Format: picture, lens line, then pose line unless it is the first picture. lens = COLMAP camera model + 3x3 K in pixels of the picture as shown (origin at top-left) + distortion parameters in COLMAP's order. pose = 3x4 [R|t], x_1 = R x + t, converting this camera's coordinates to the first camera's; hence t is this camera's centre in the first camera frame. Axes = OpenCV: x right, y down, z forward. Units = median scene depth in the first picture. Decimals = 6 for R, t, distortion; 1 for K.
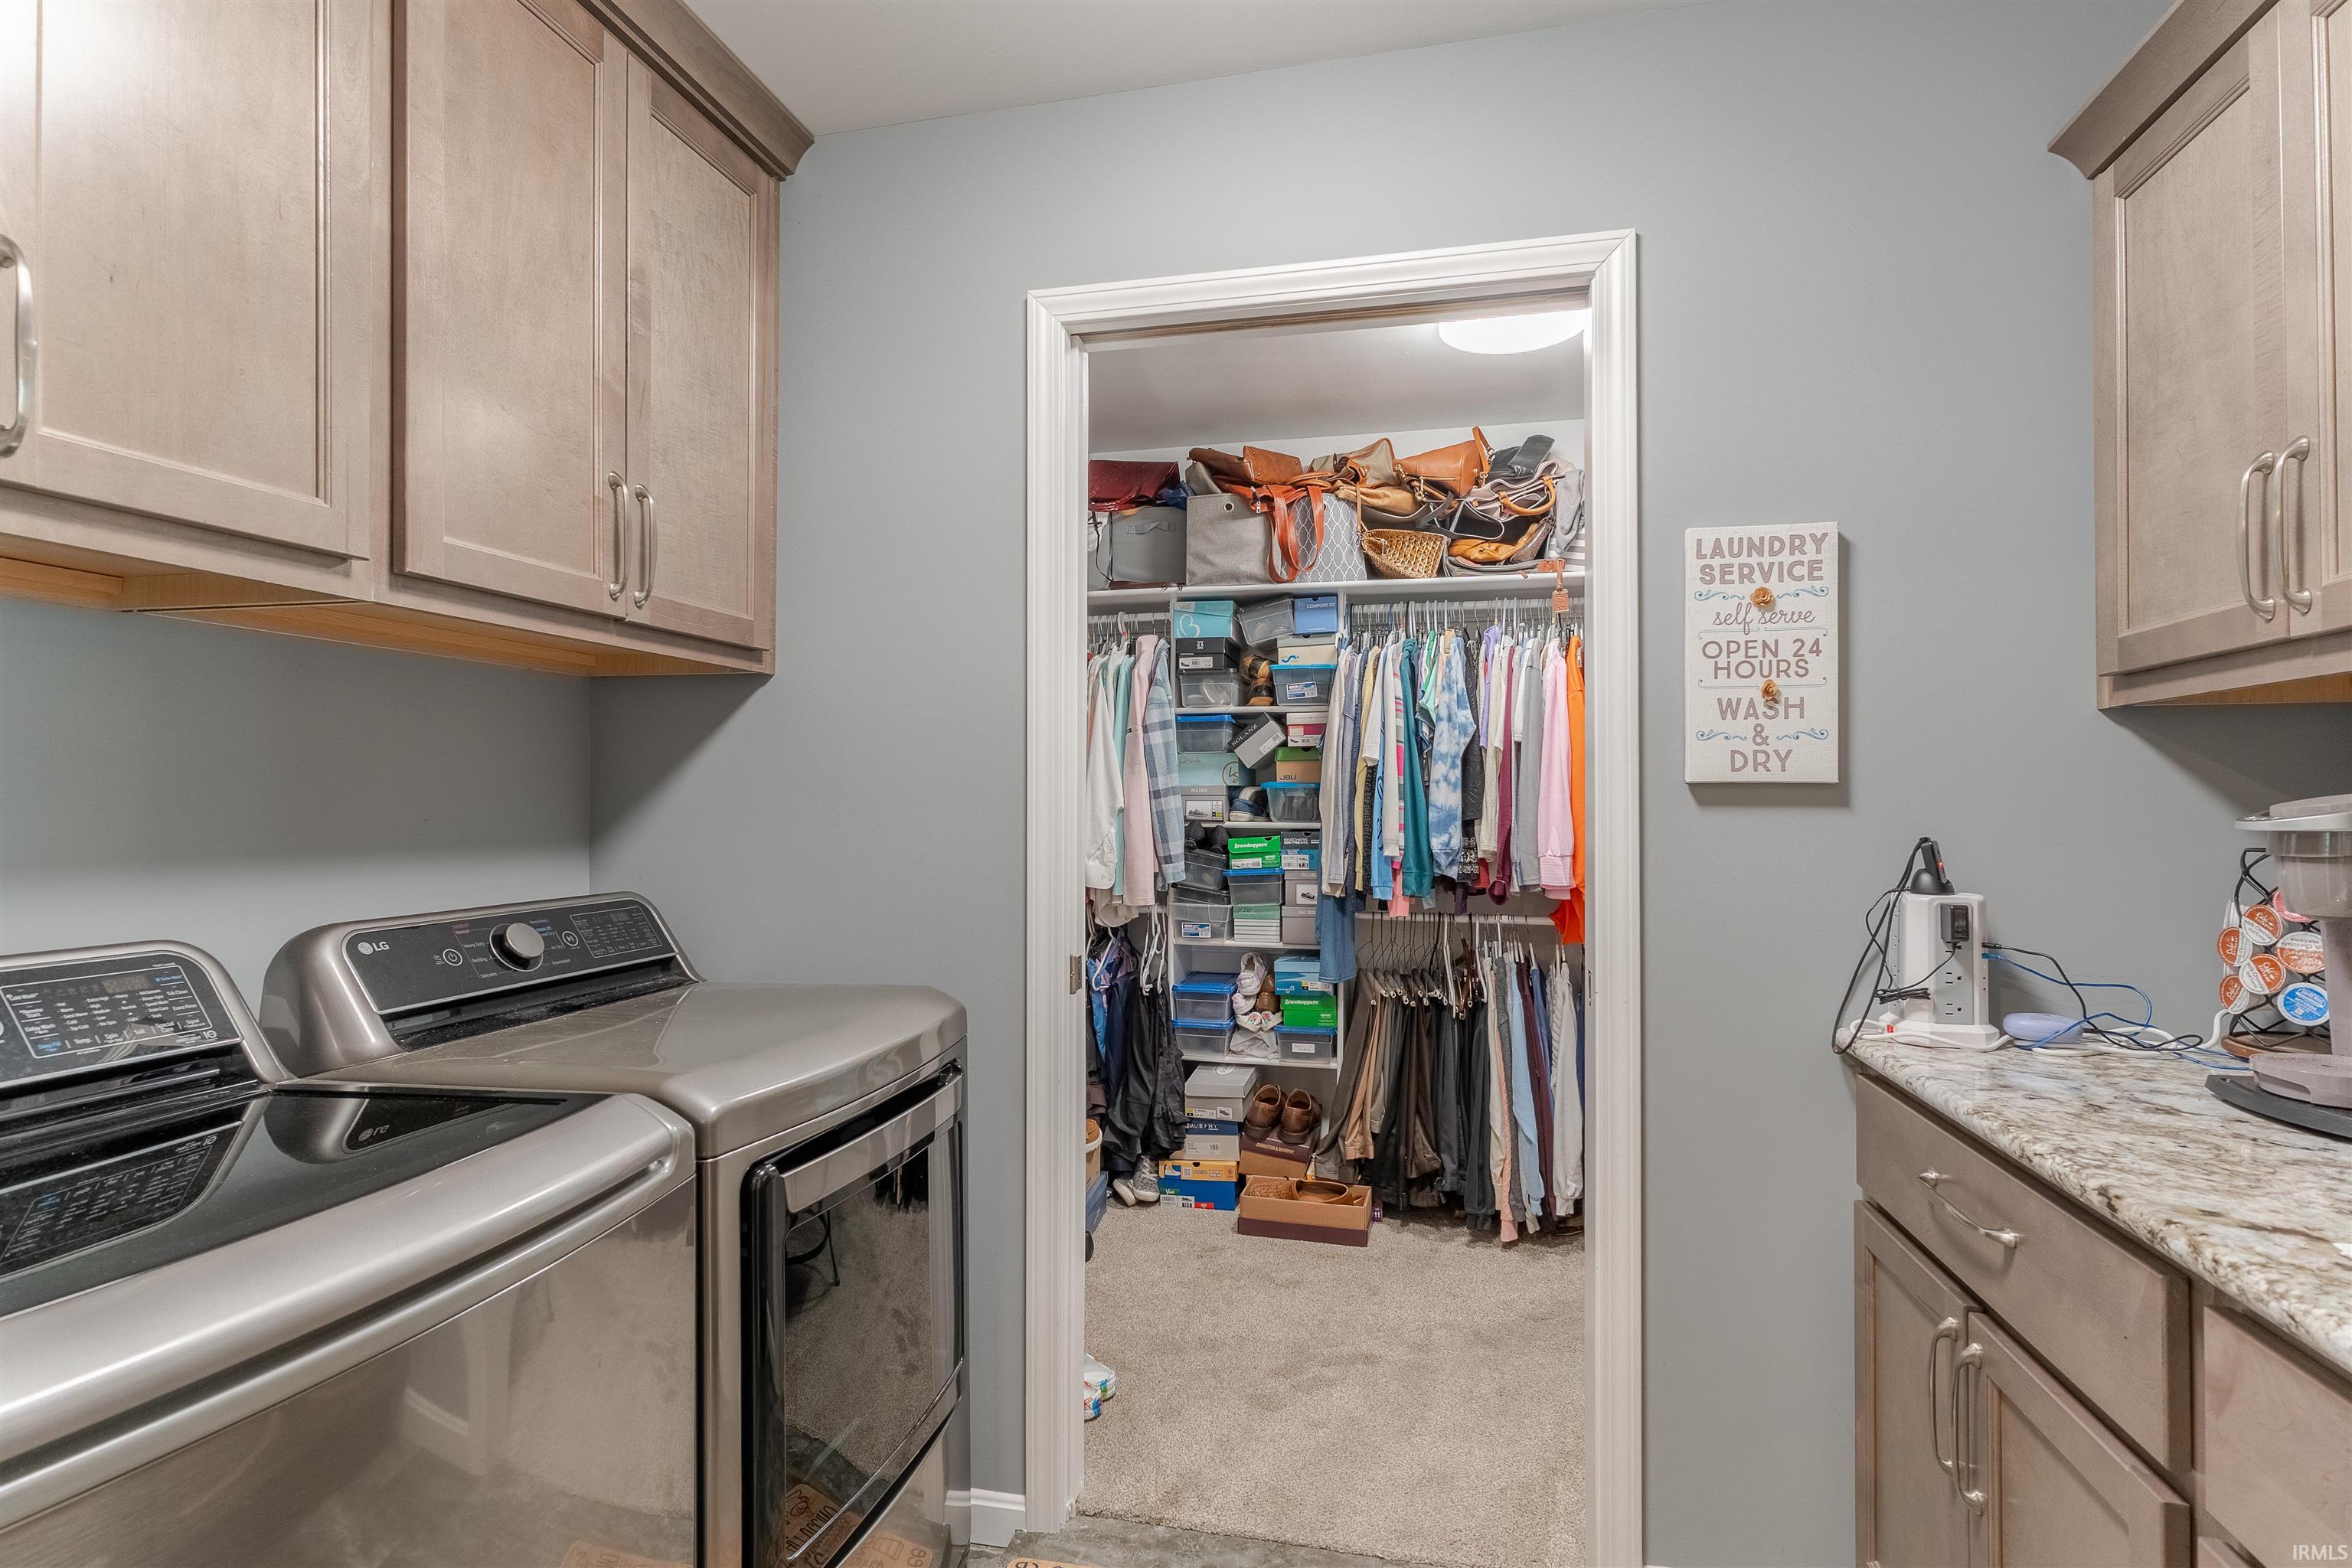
lens RADIAL K [[1142.1, 0, 1177.1], [0, 1142.1, 788.4], [0, 0, 1]] dist [0.000056, 0.000064]
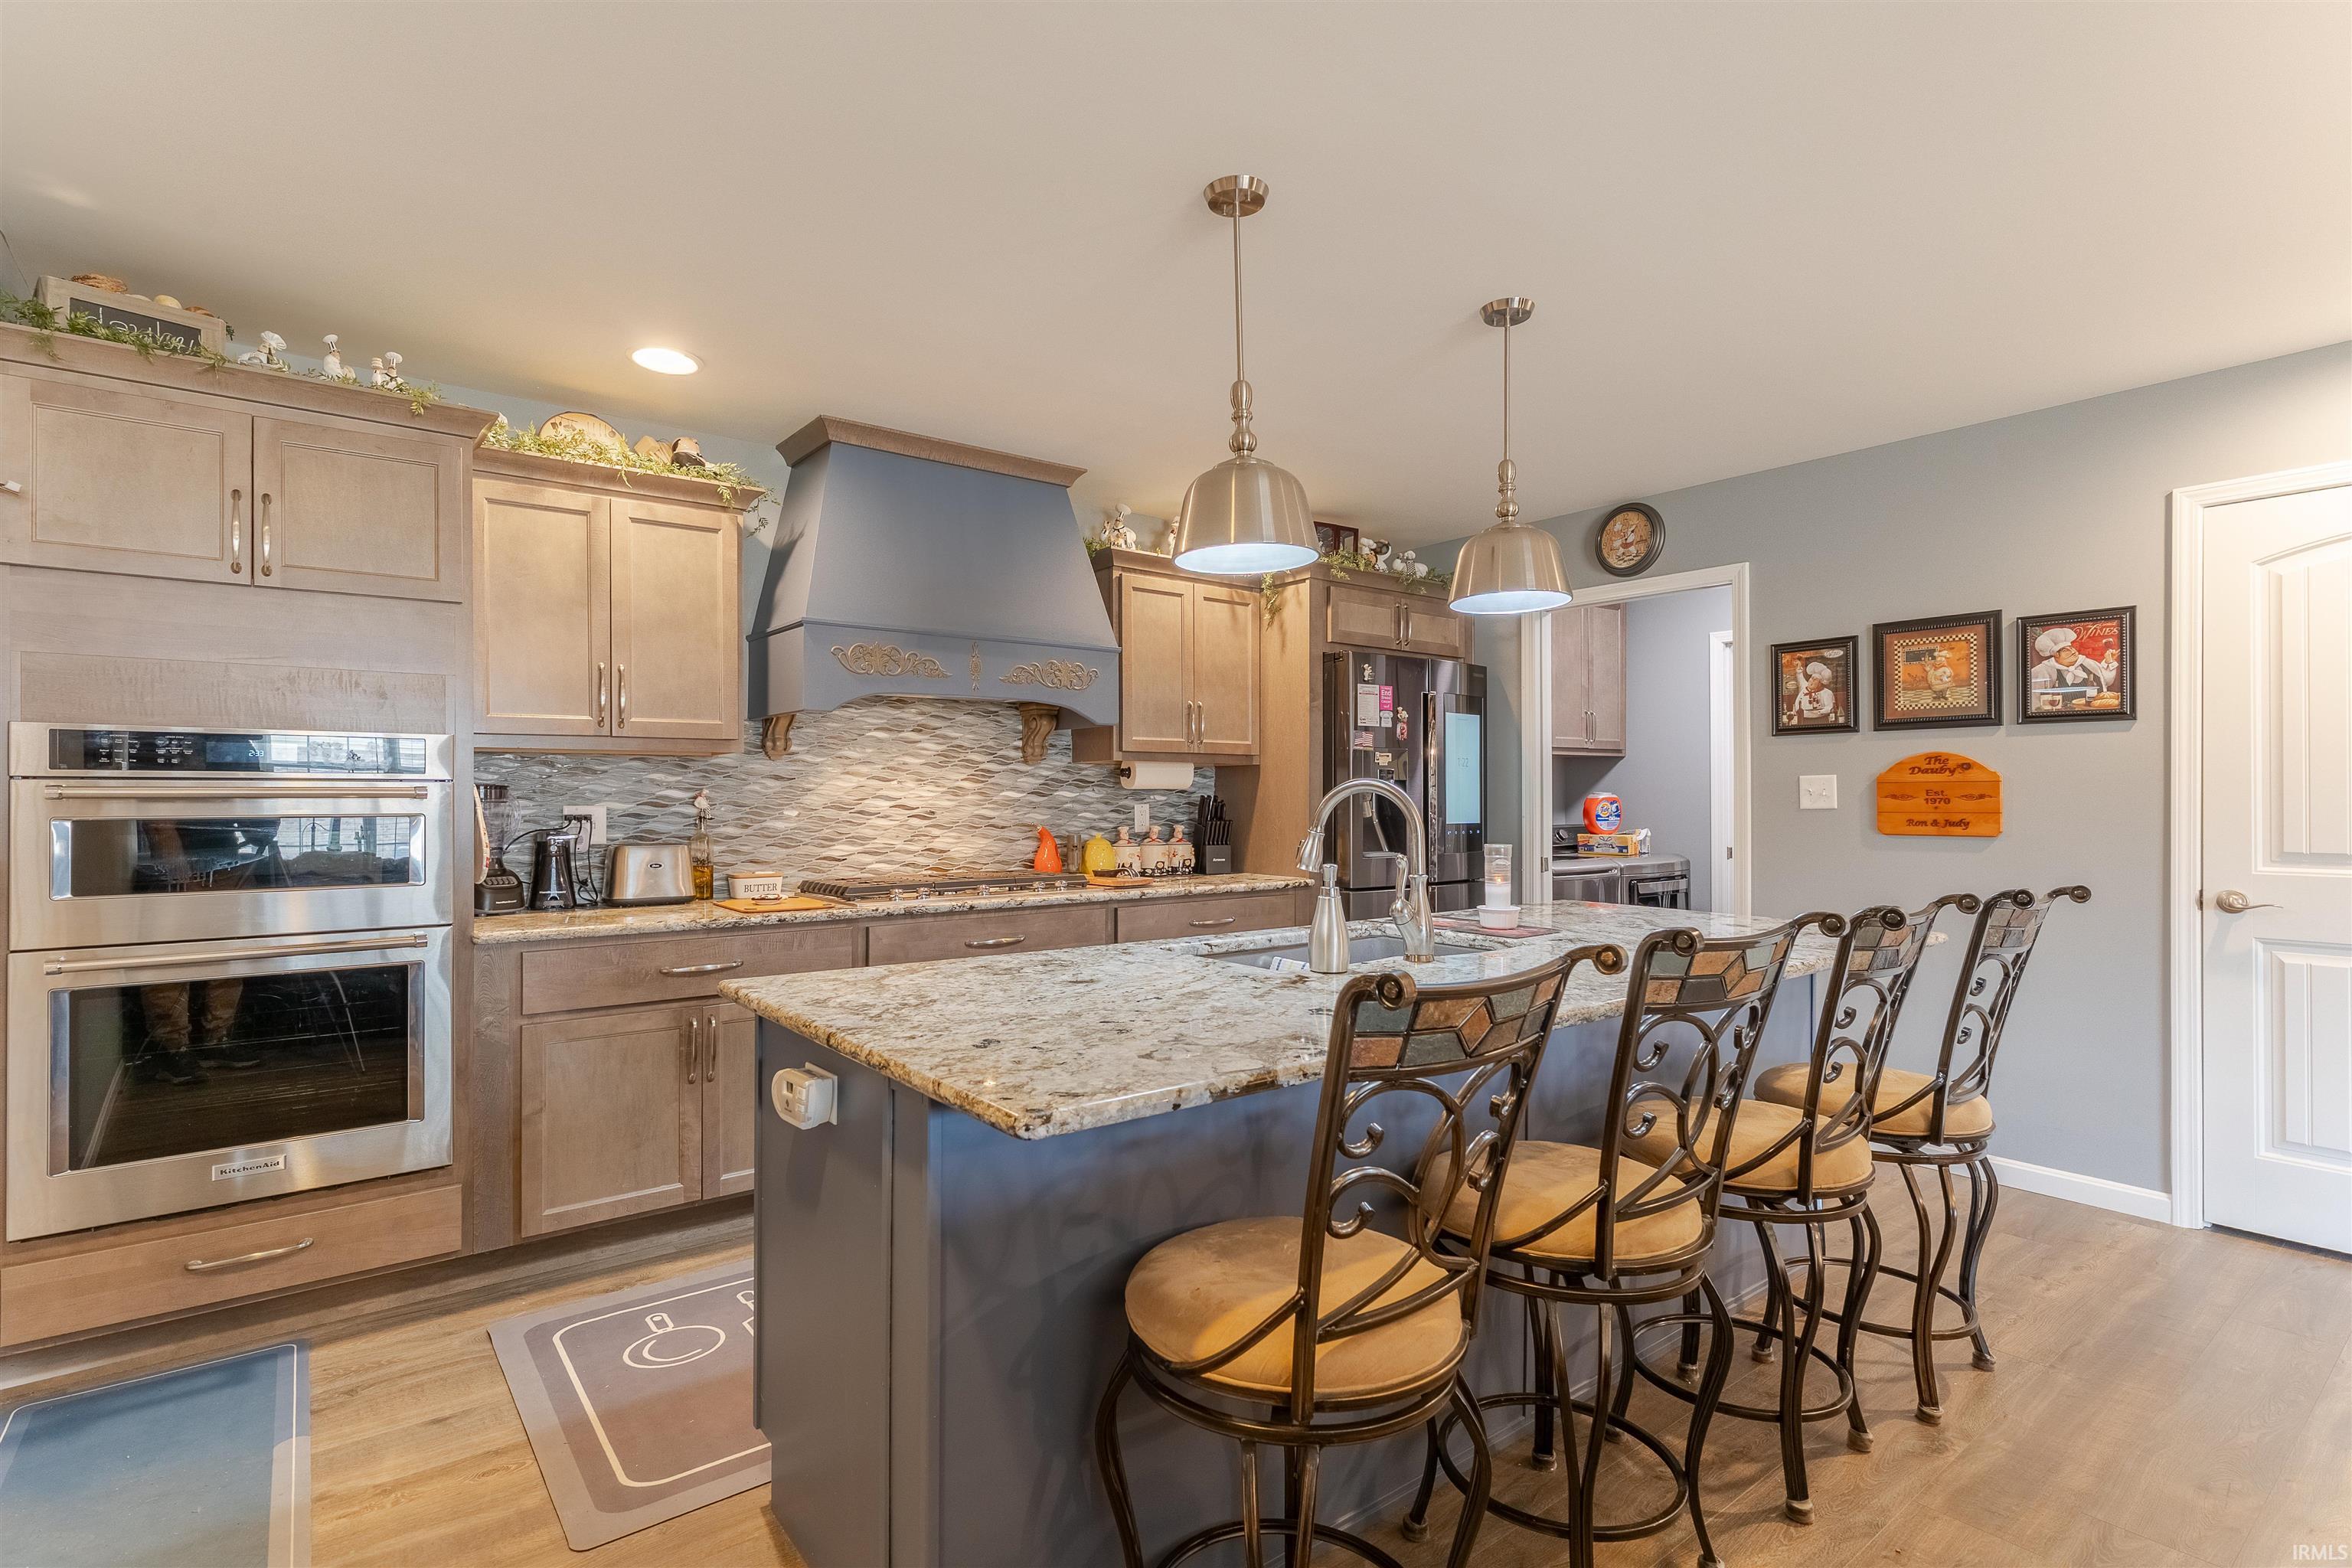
lens RADIAL K [[1142.1, 0, 1175.0], [0, 1142.1, 784.9], [0, 0, 1]] dist [0.000056, 0.000064]
pose [[0.785988, -0.014247, -0.618078, 0.698657], [0.015422, 0.999875, -0.003436, -0.032444], [0.618049, -0.006832, 0.786110, -2.543715]]
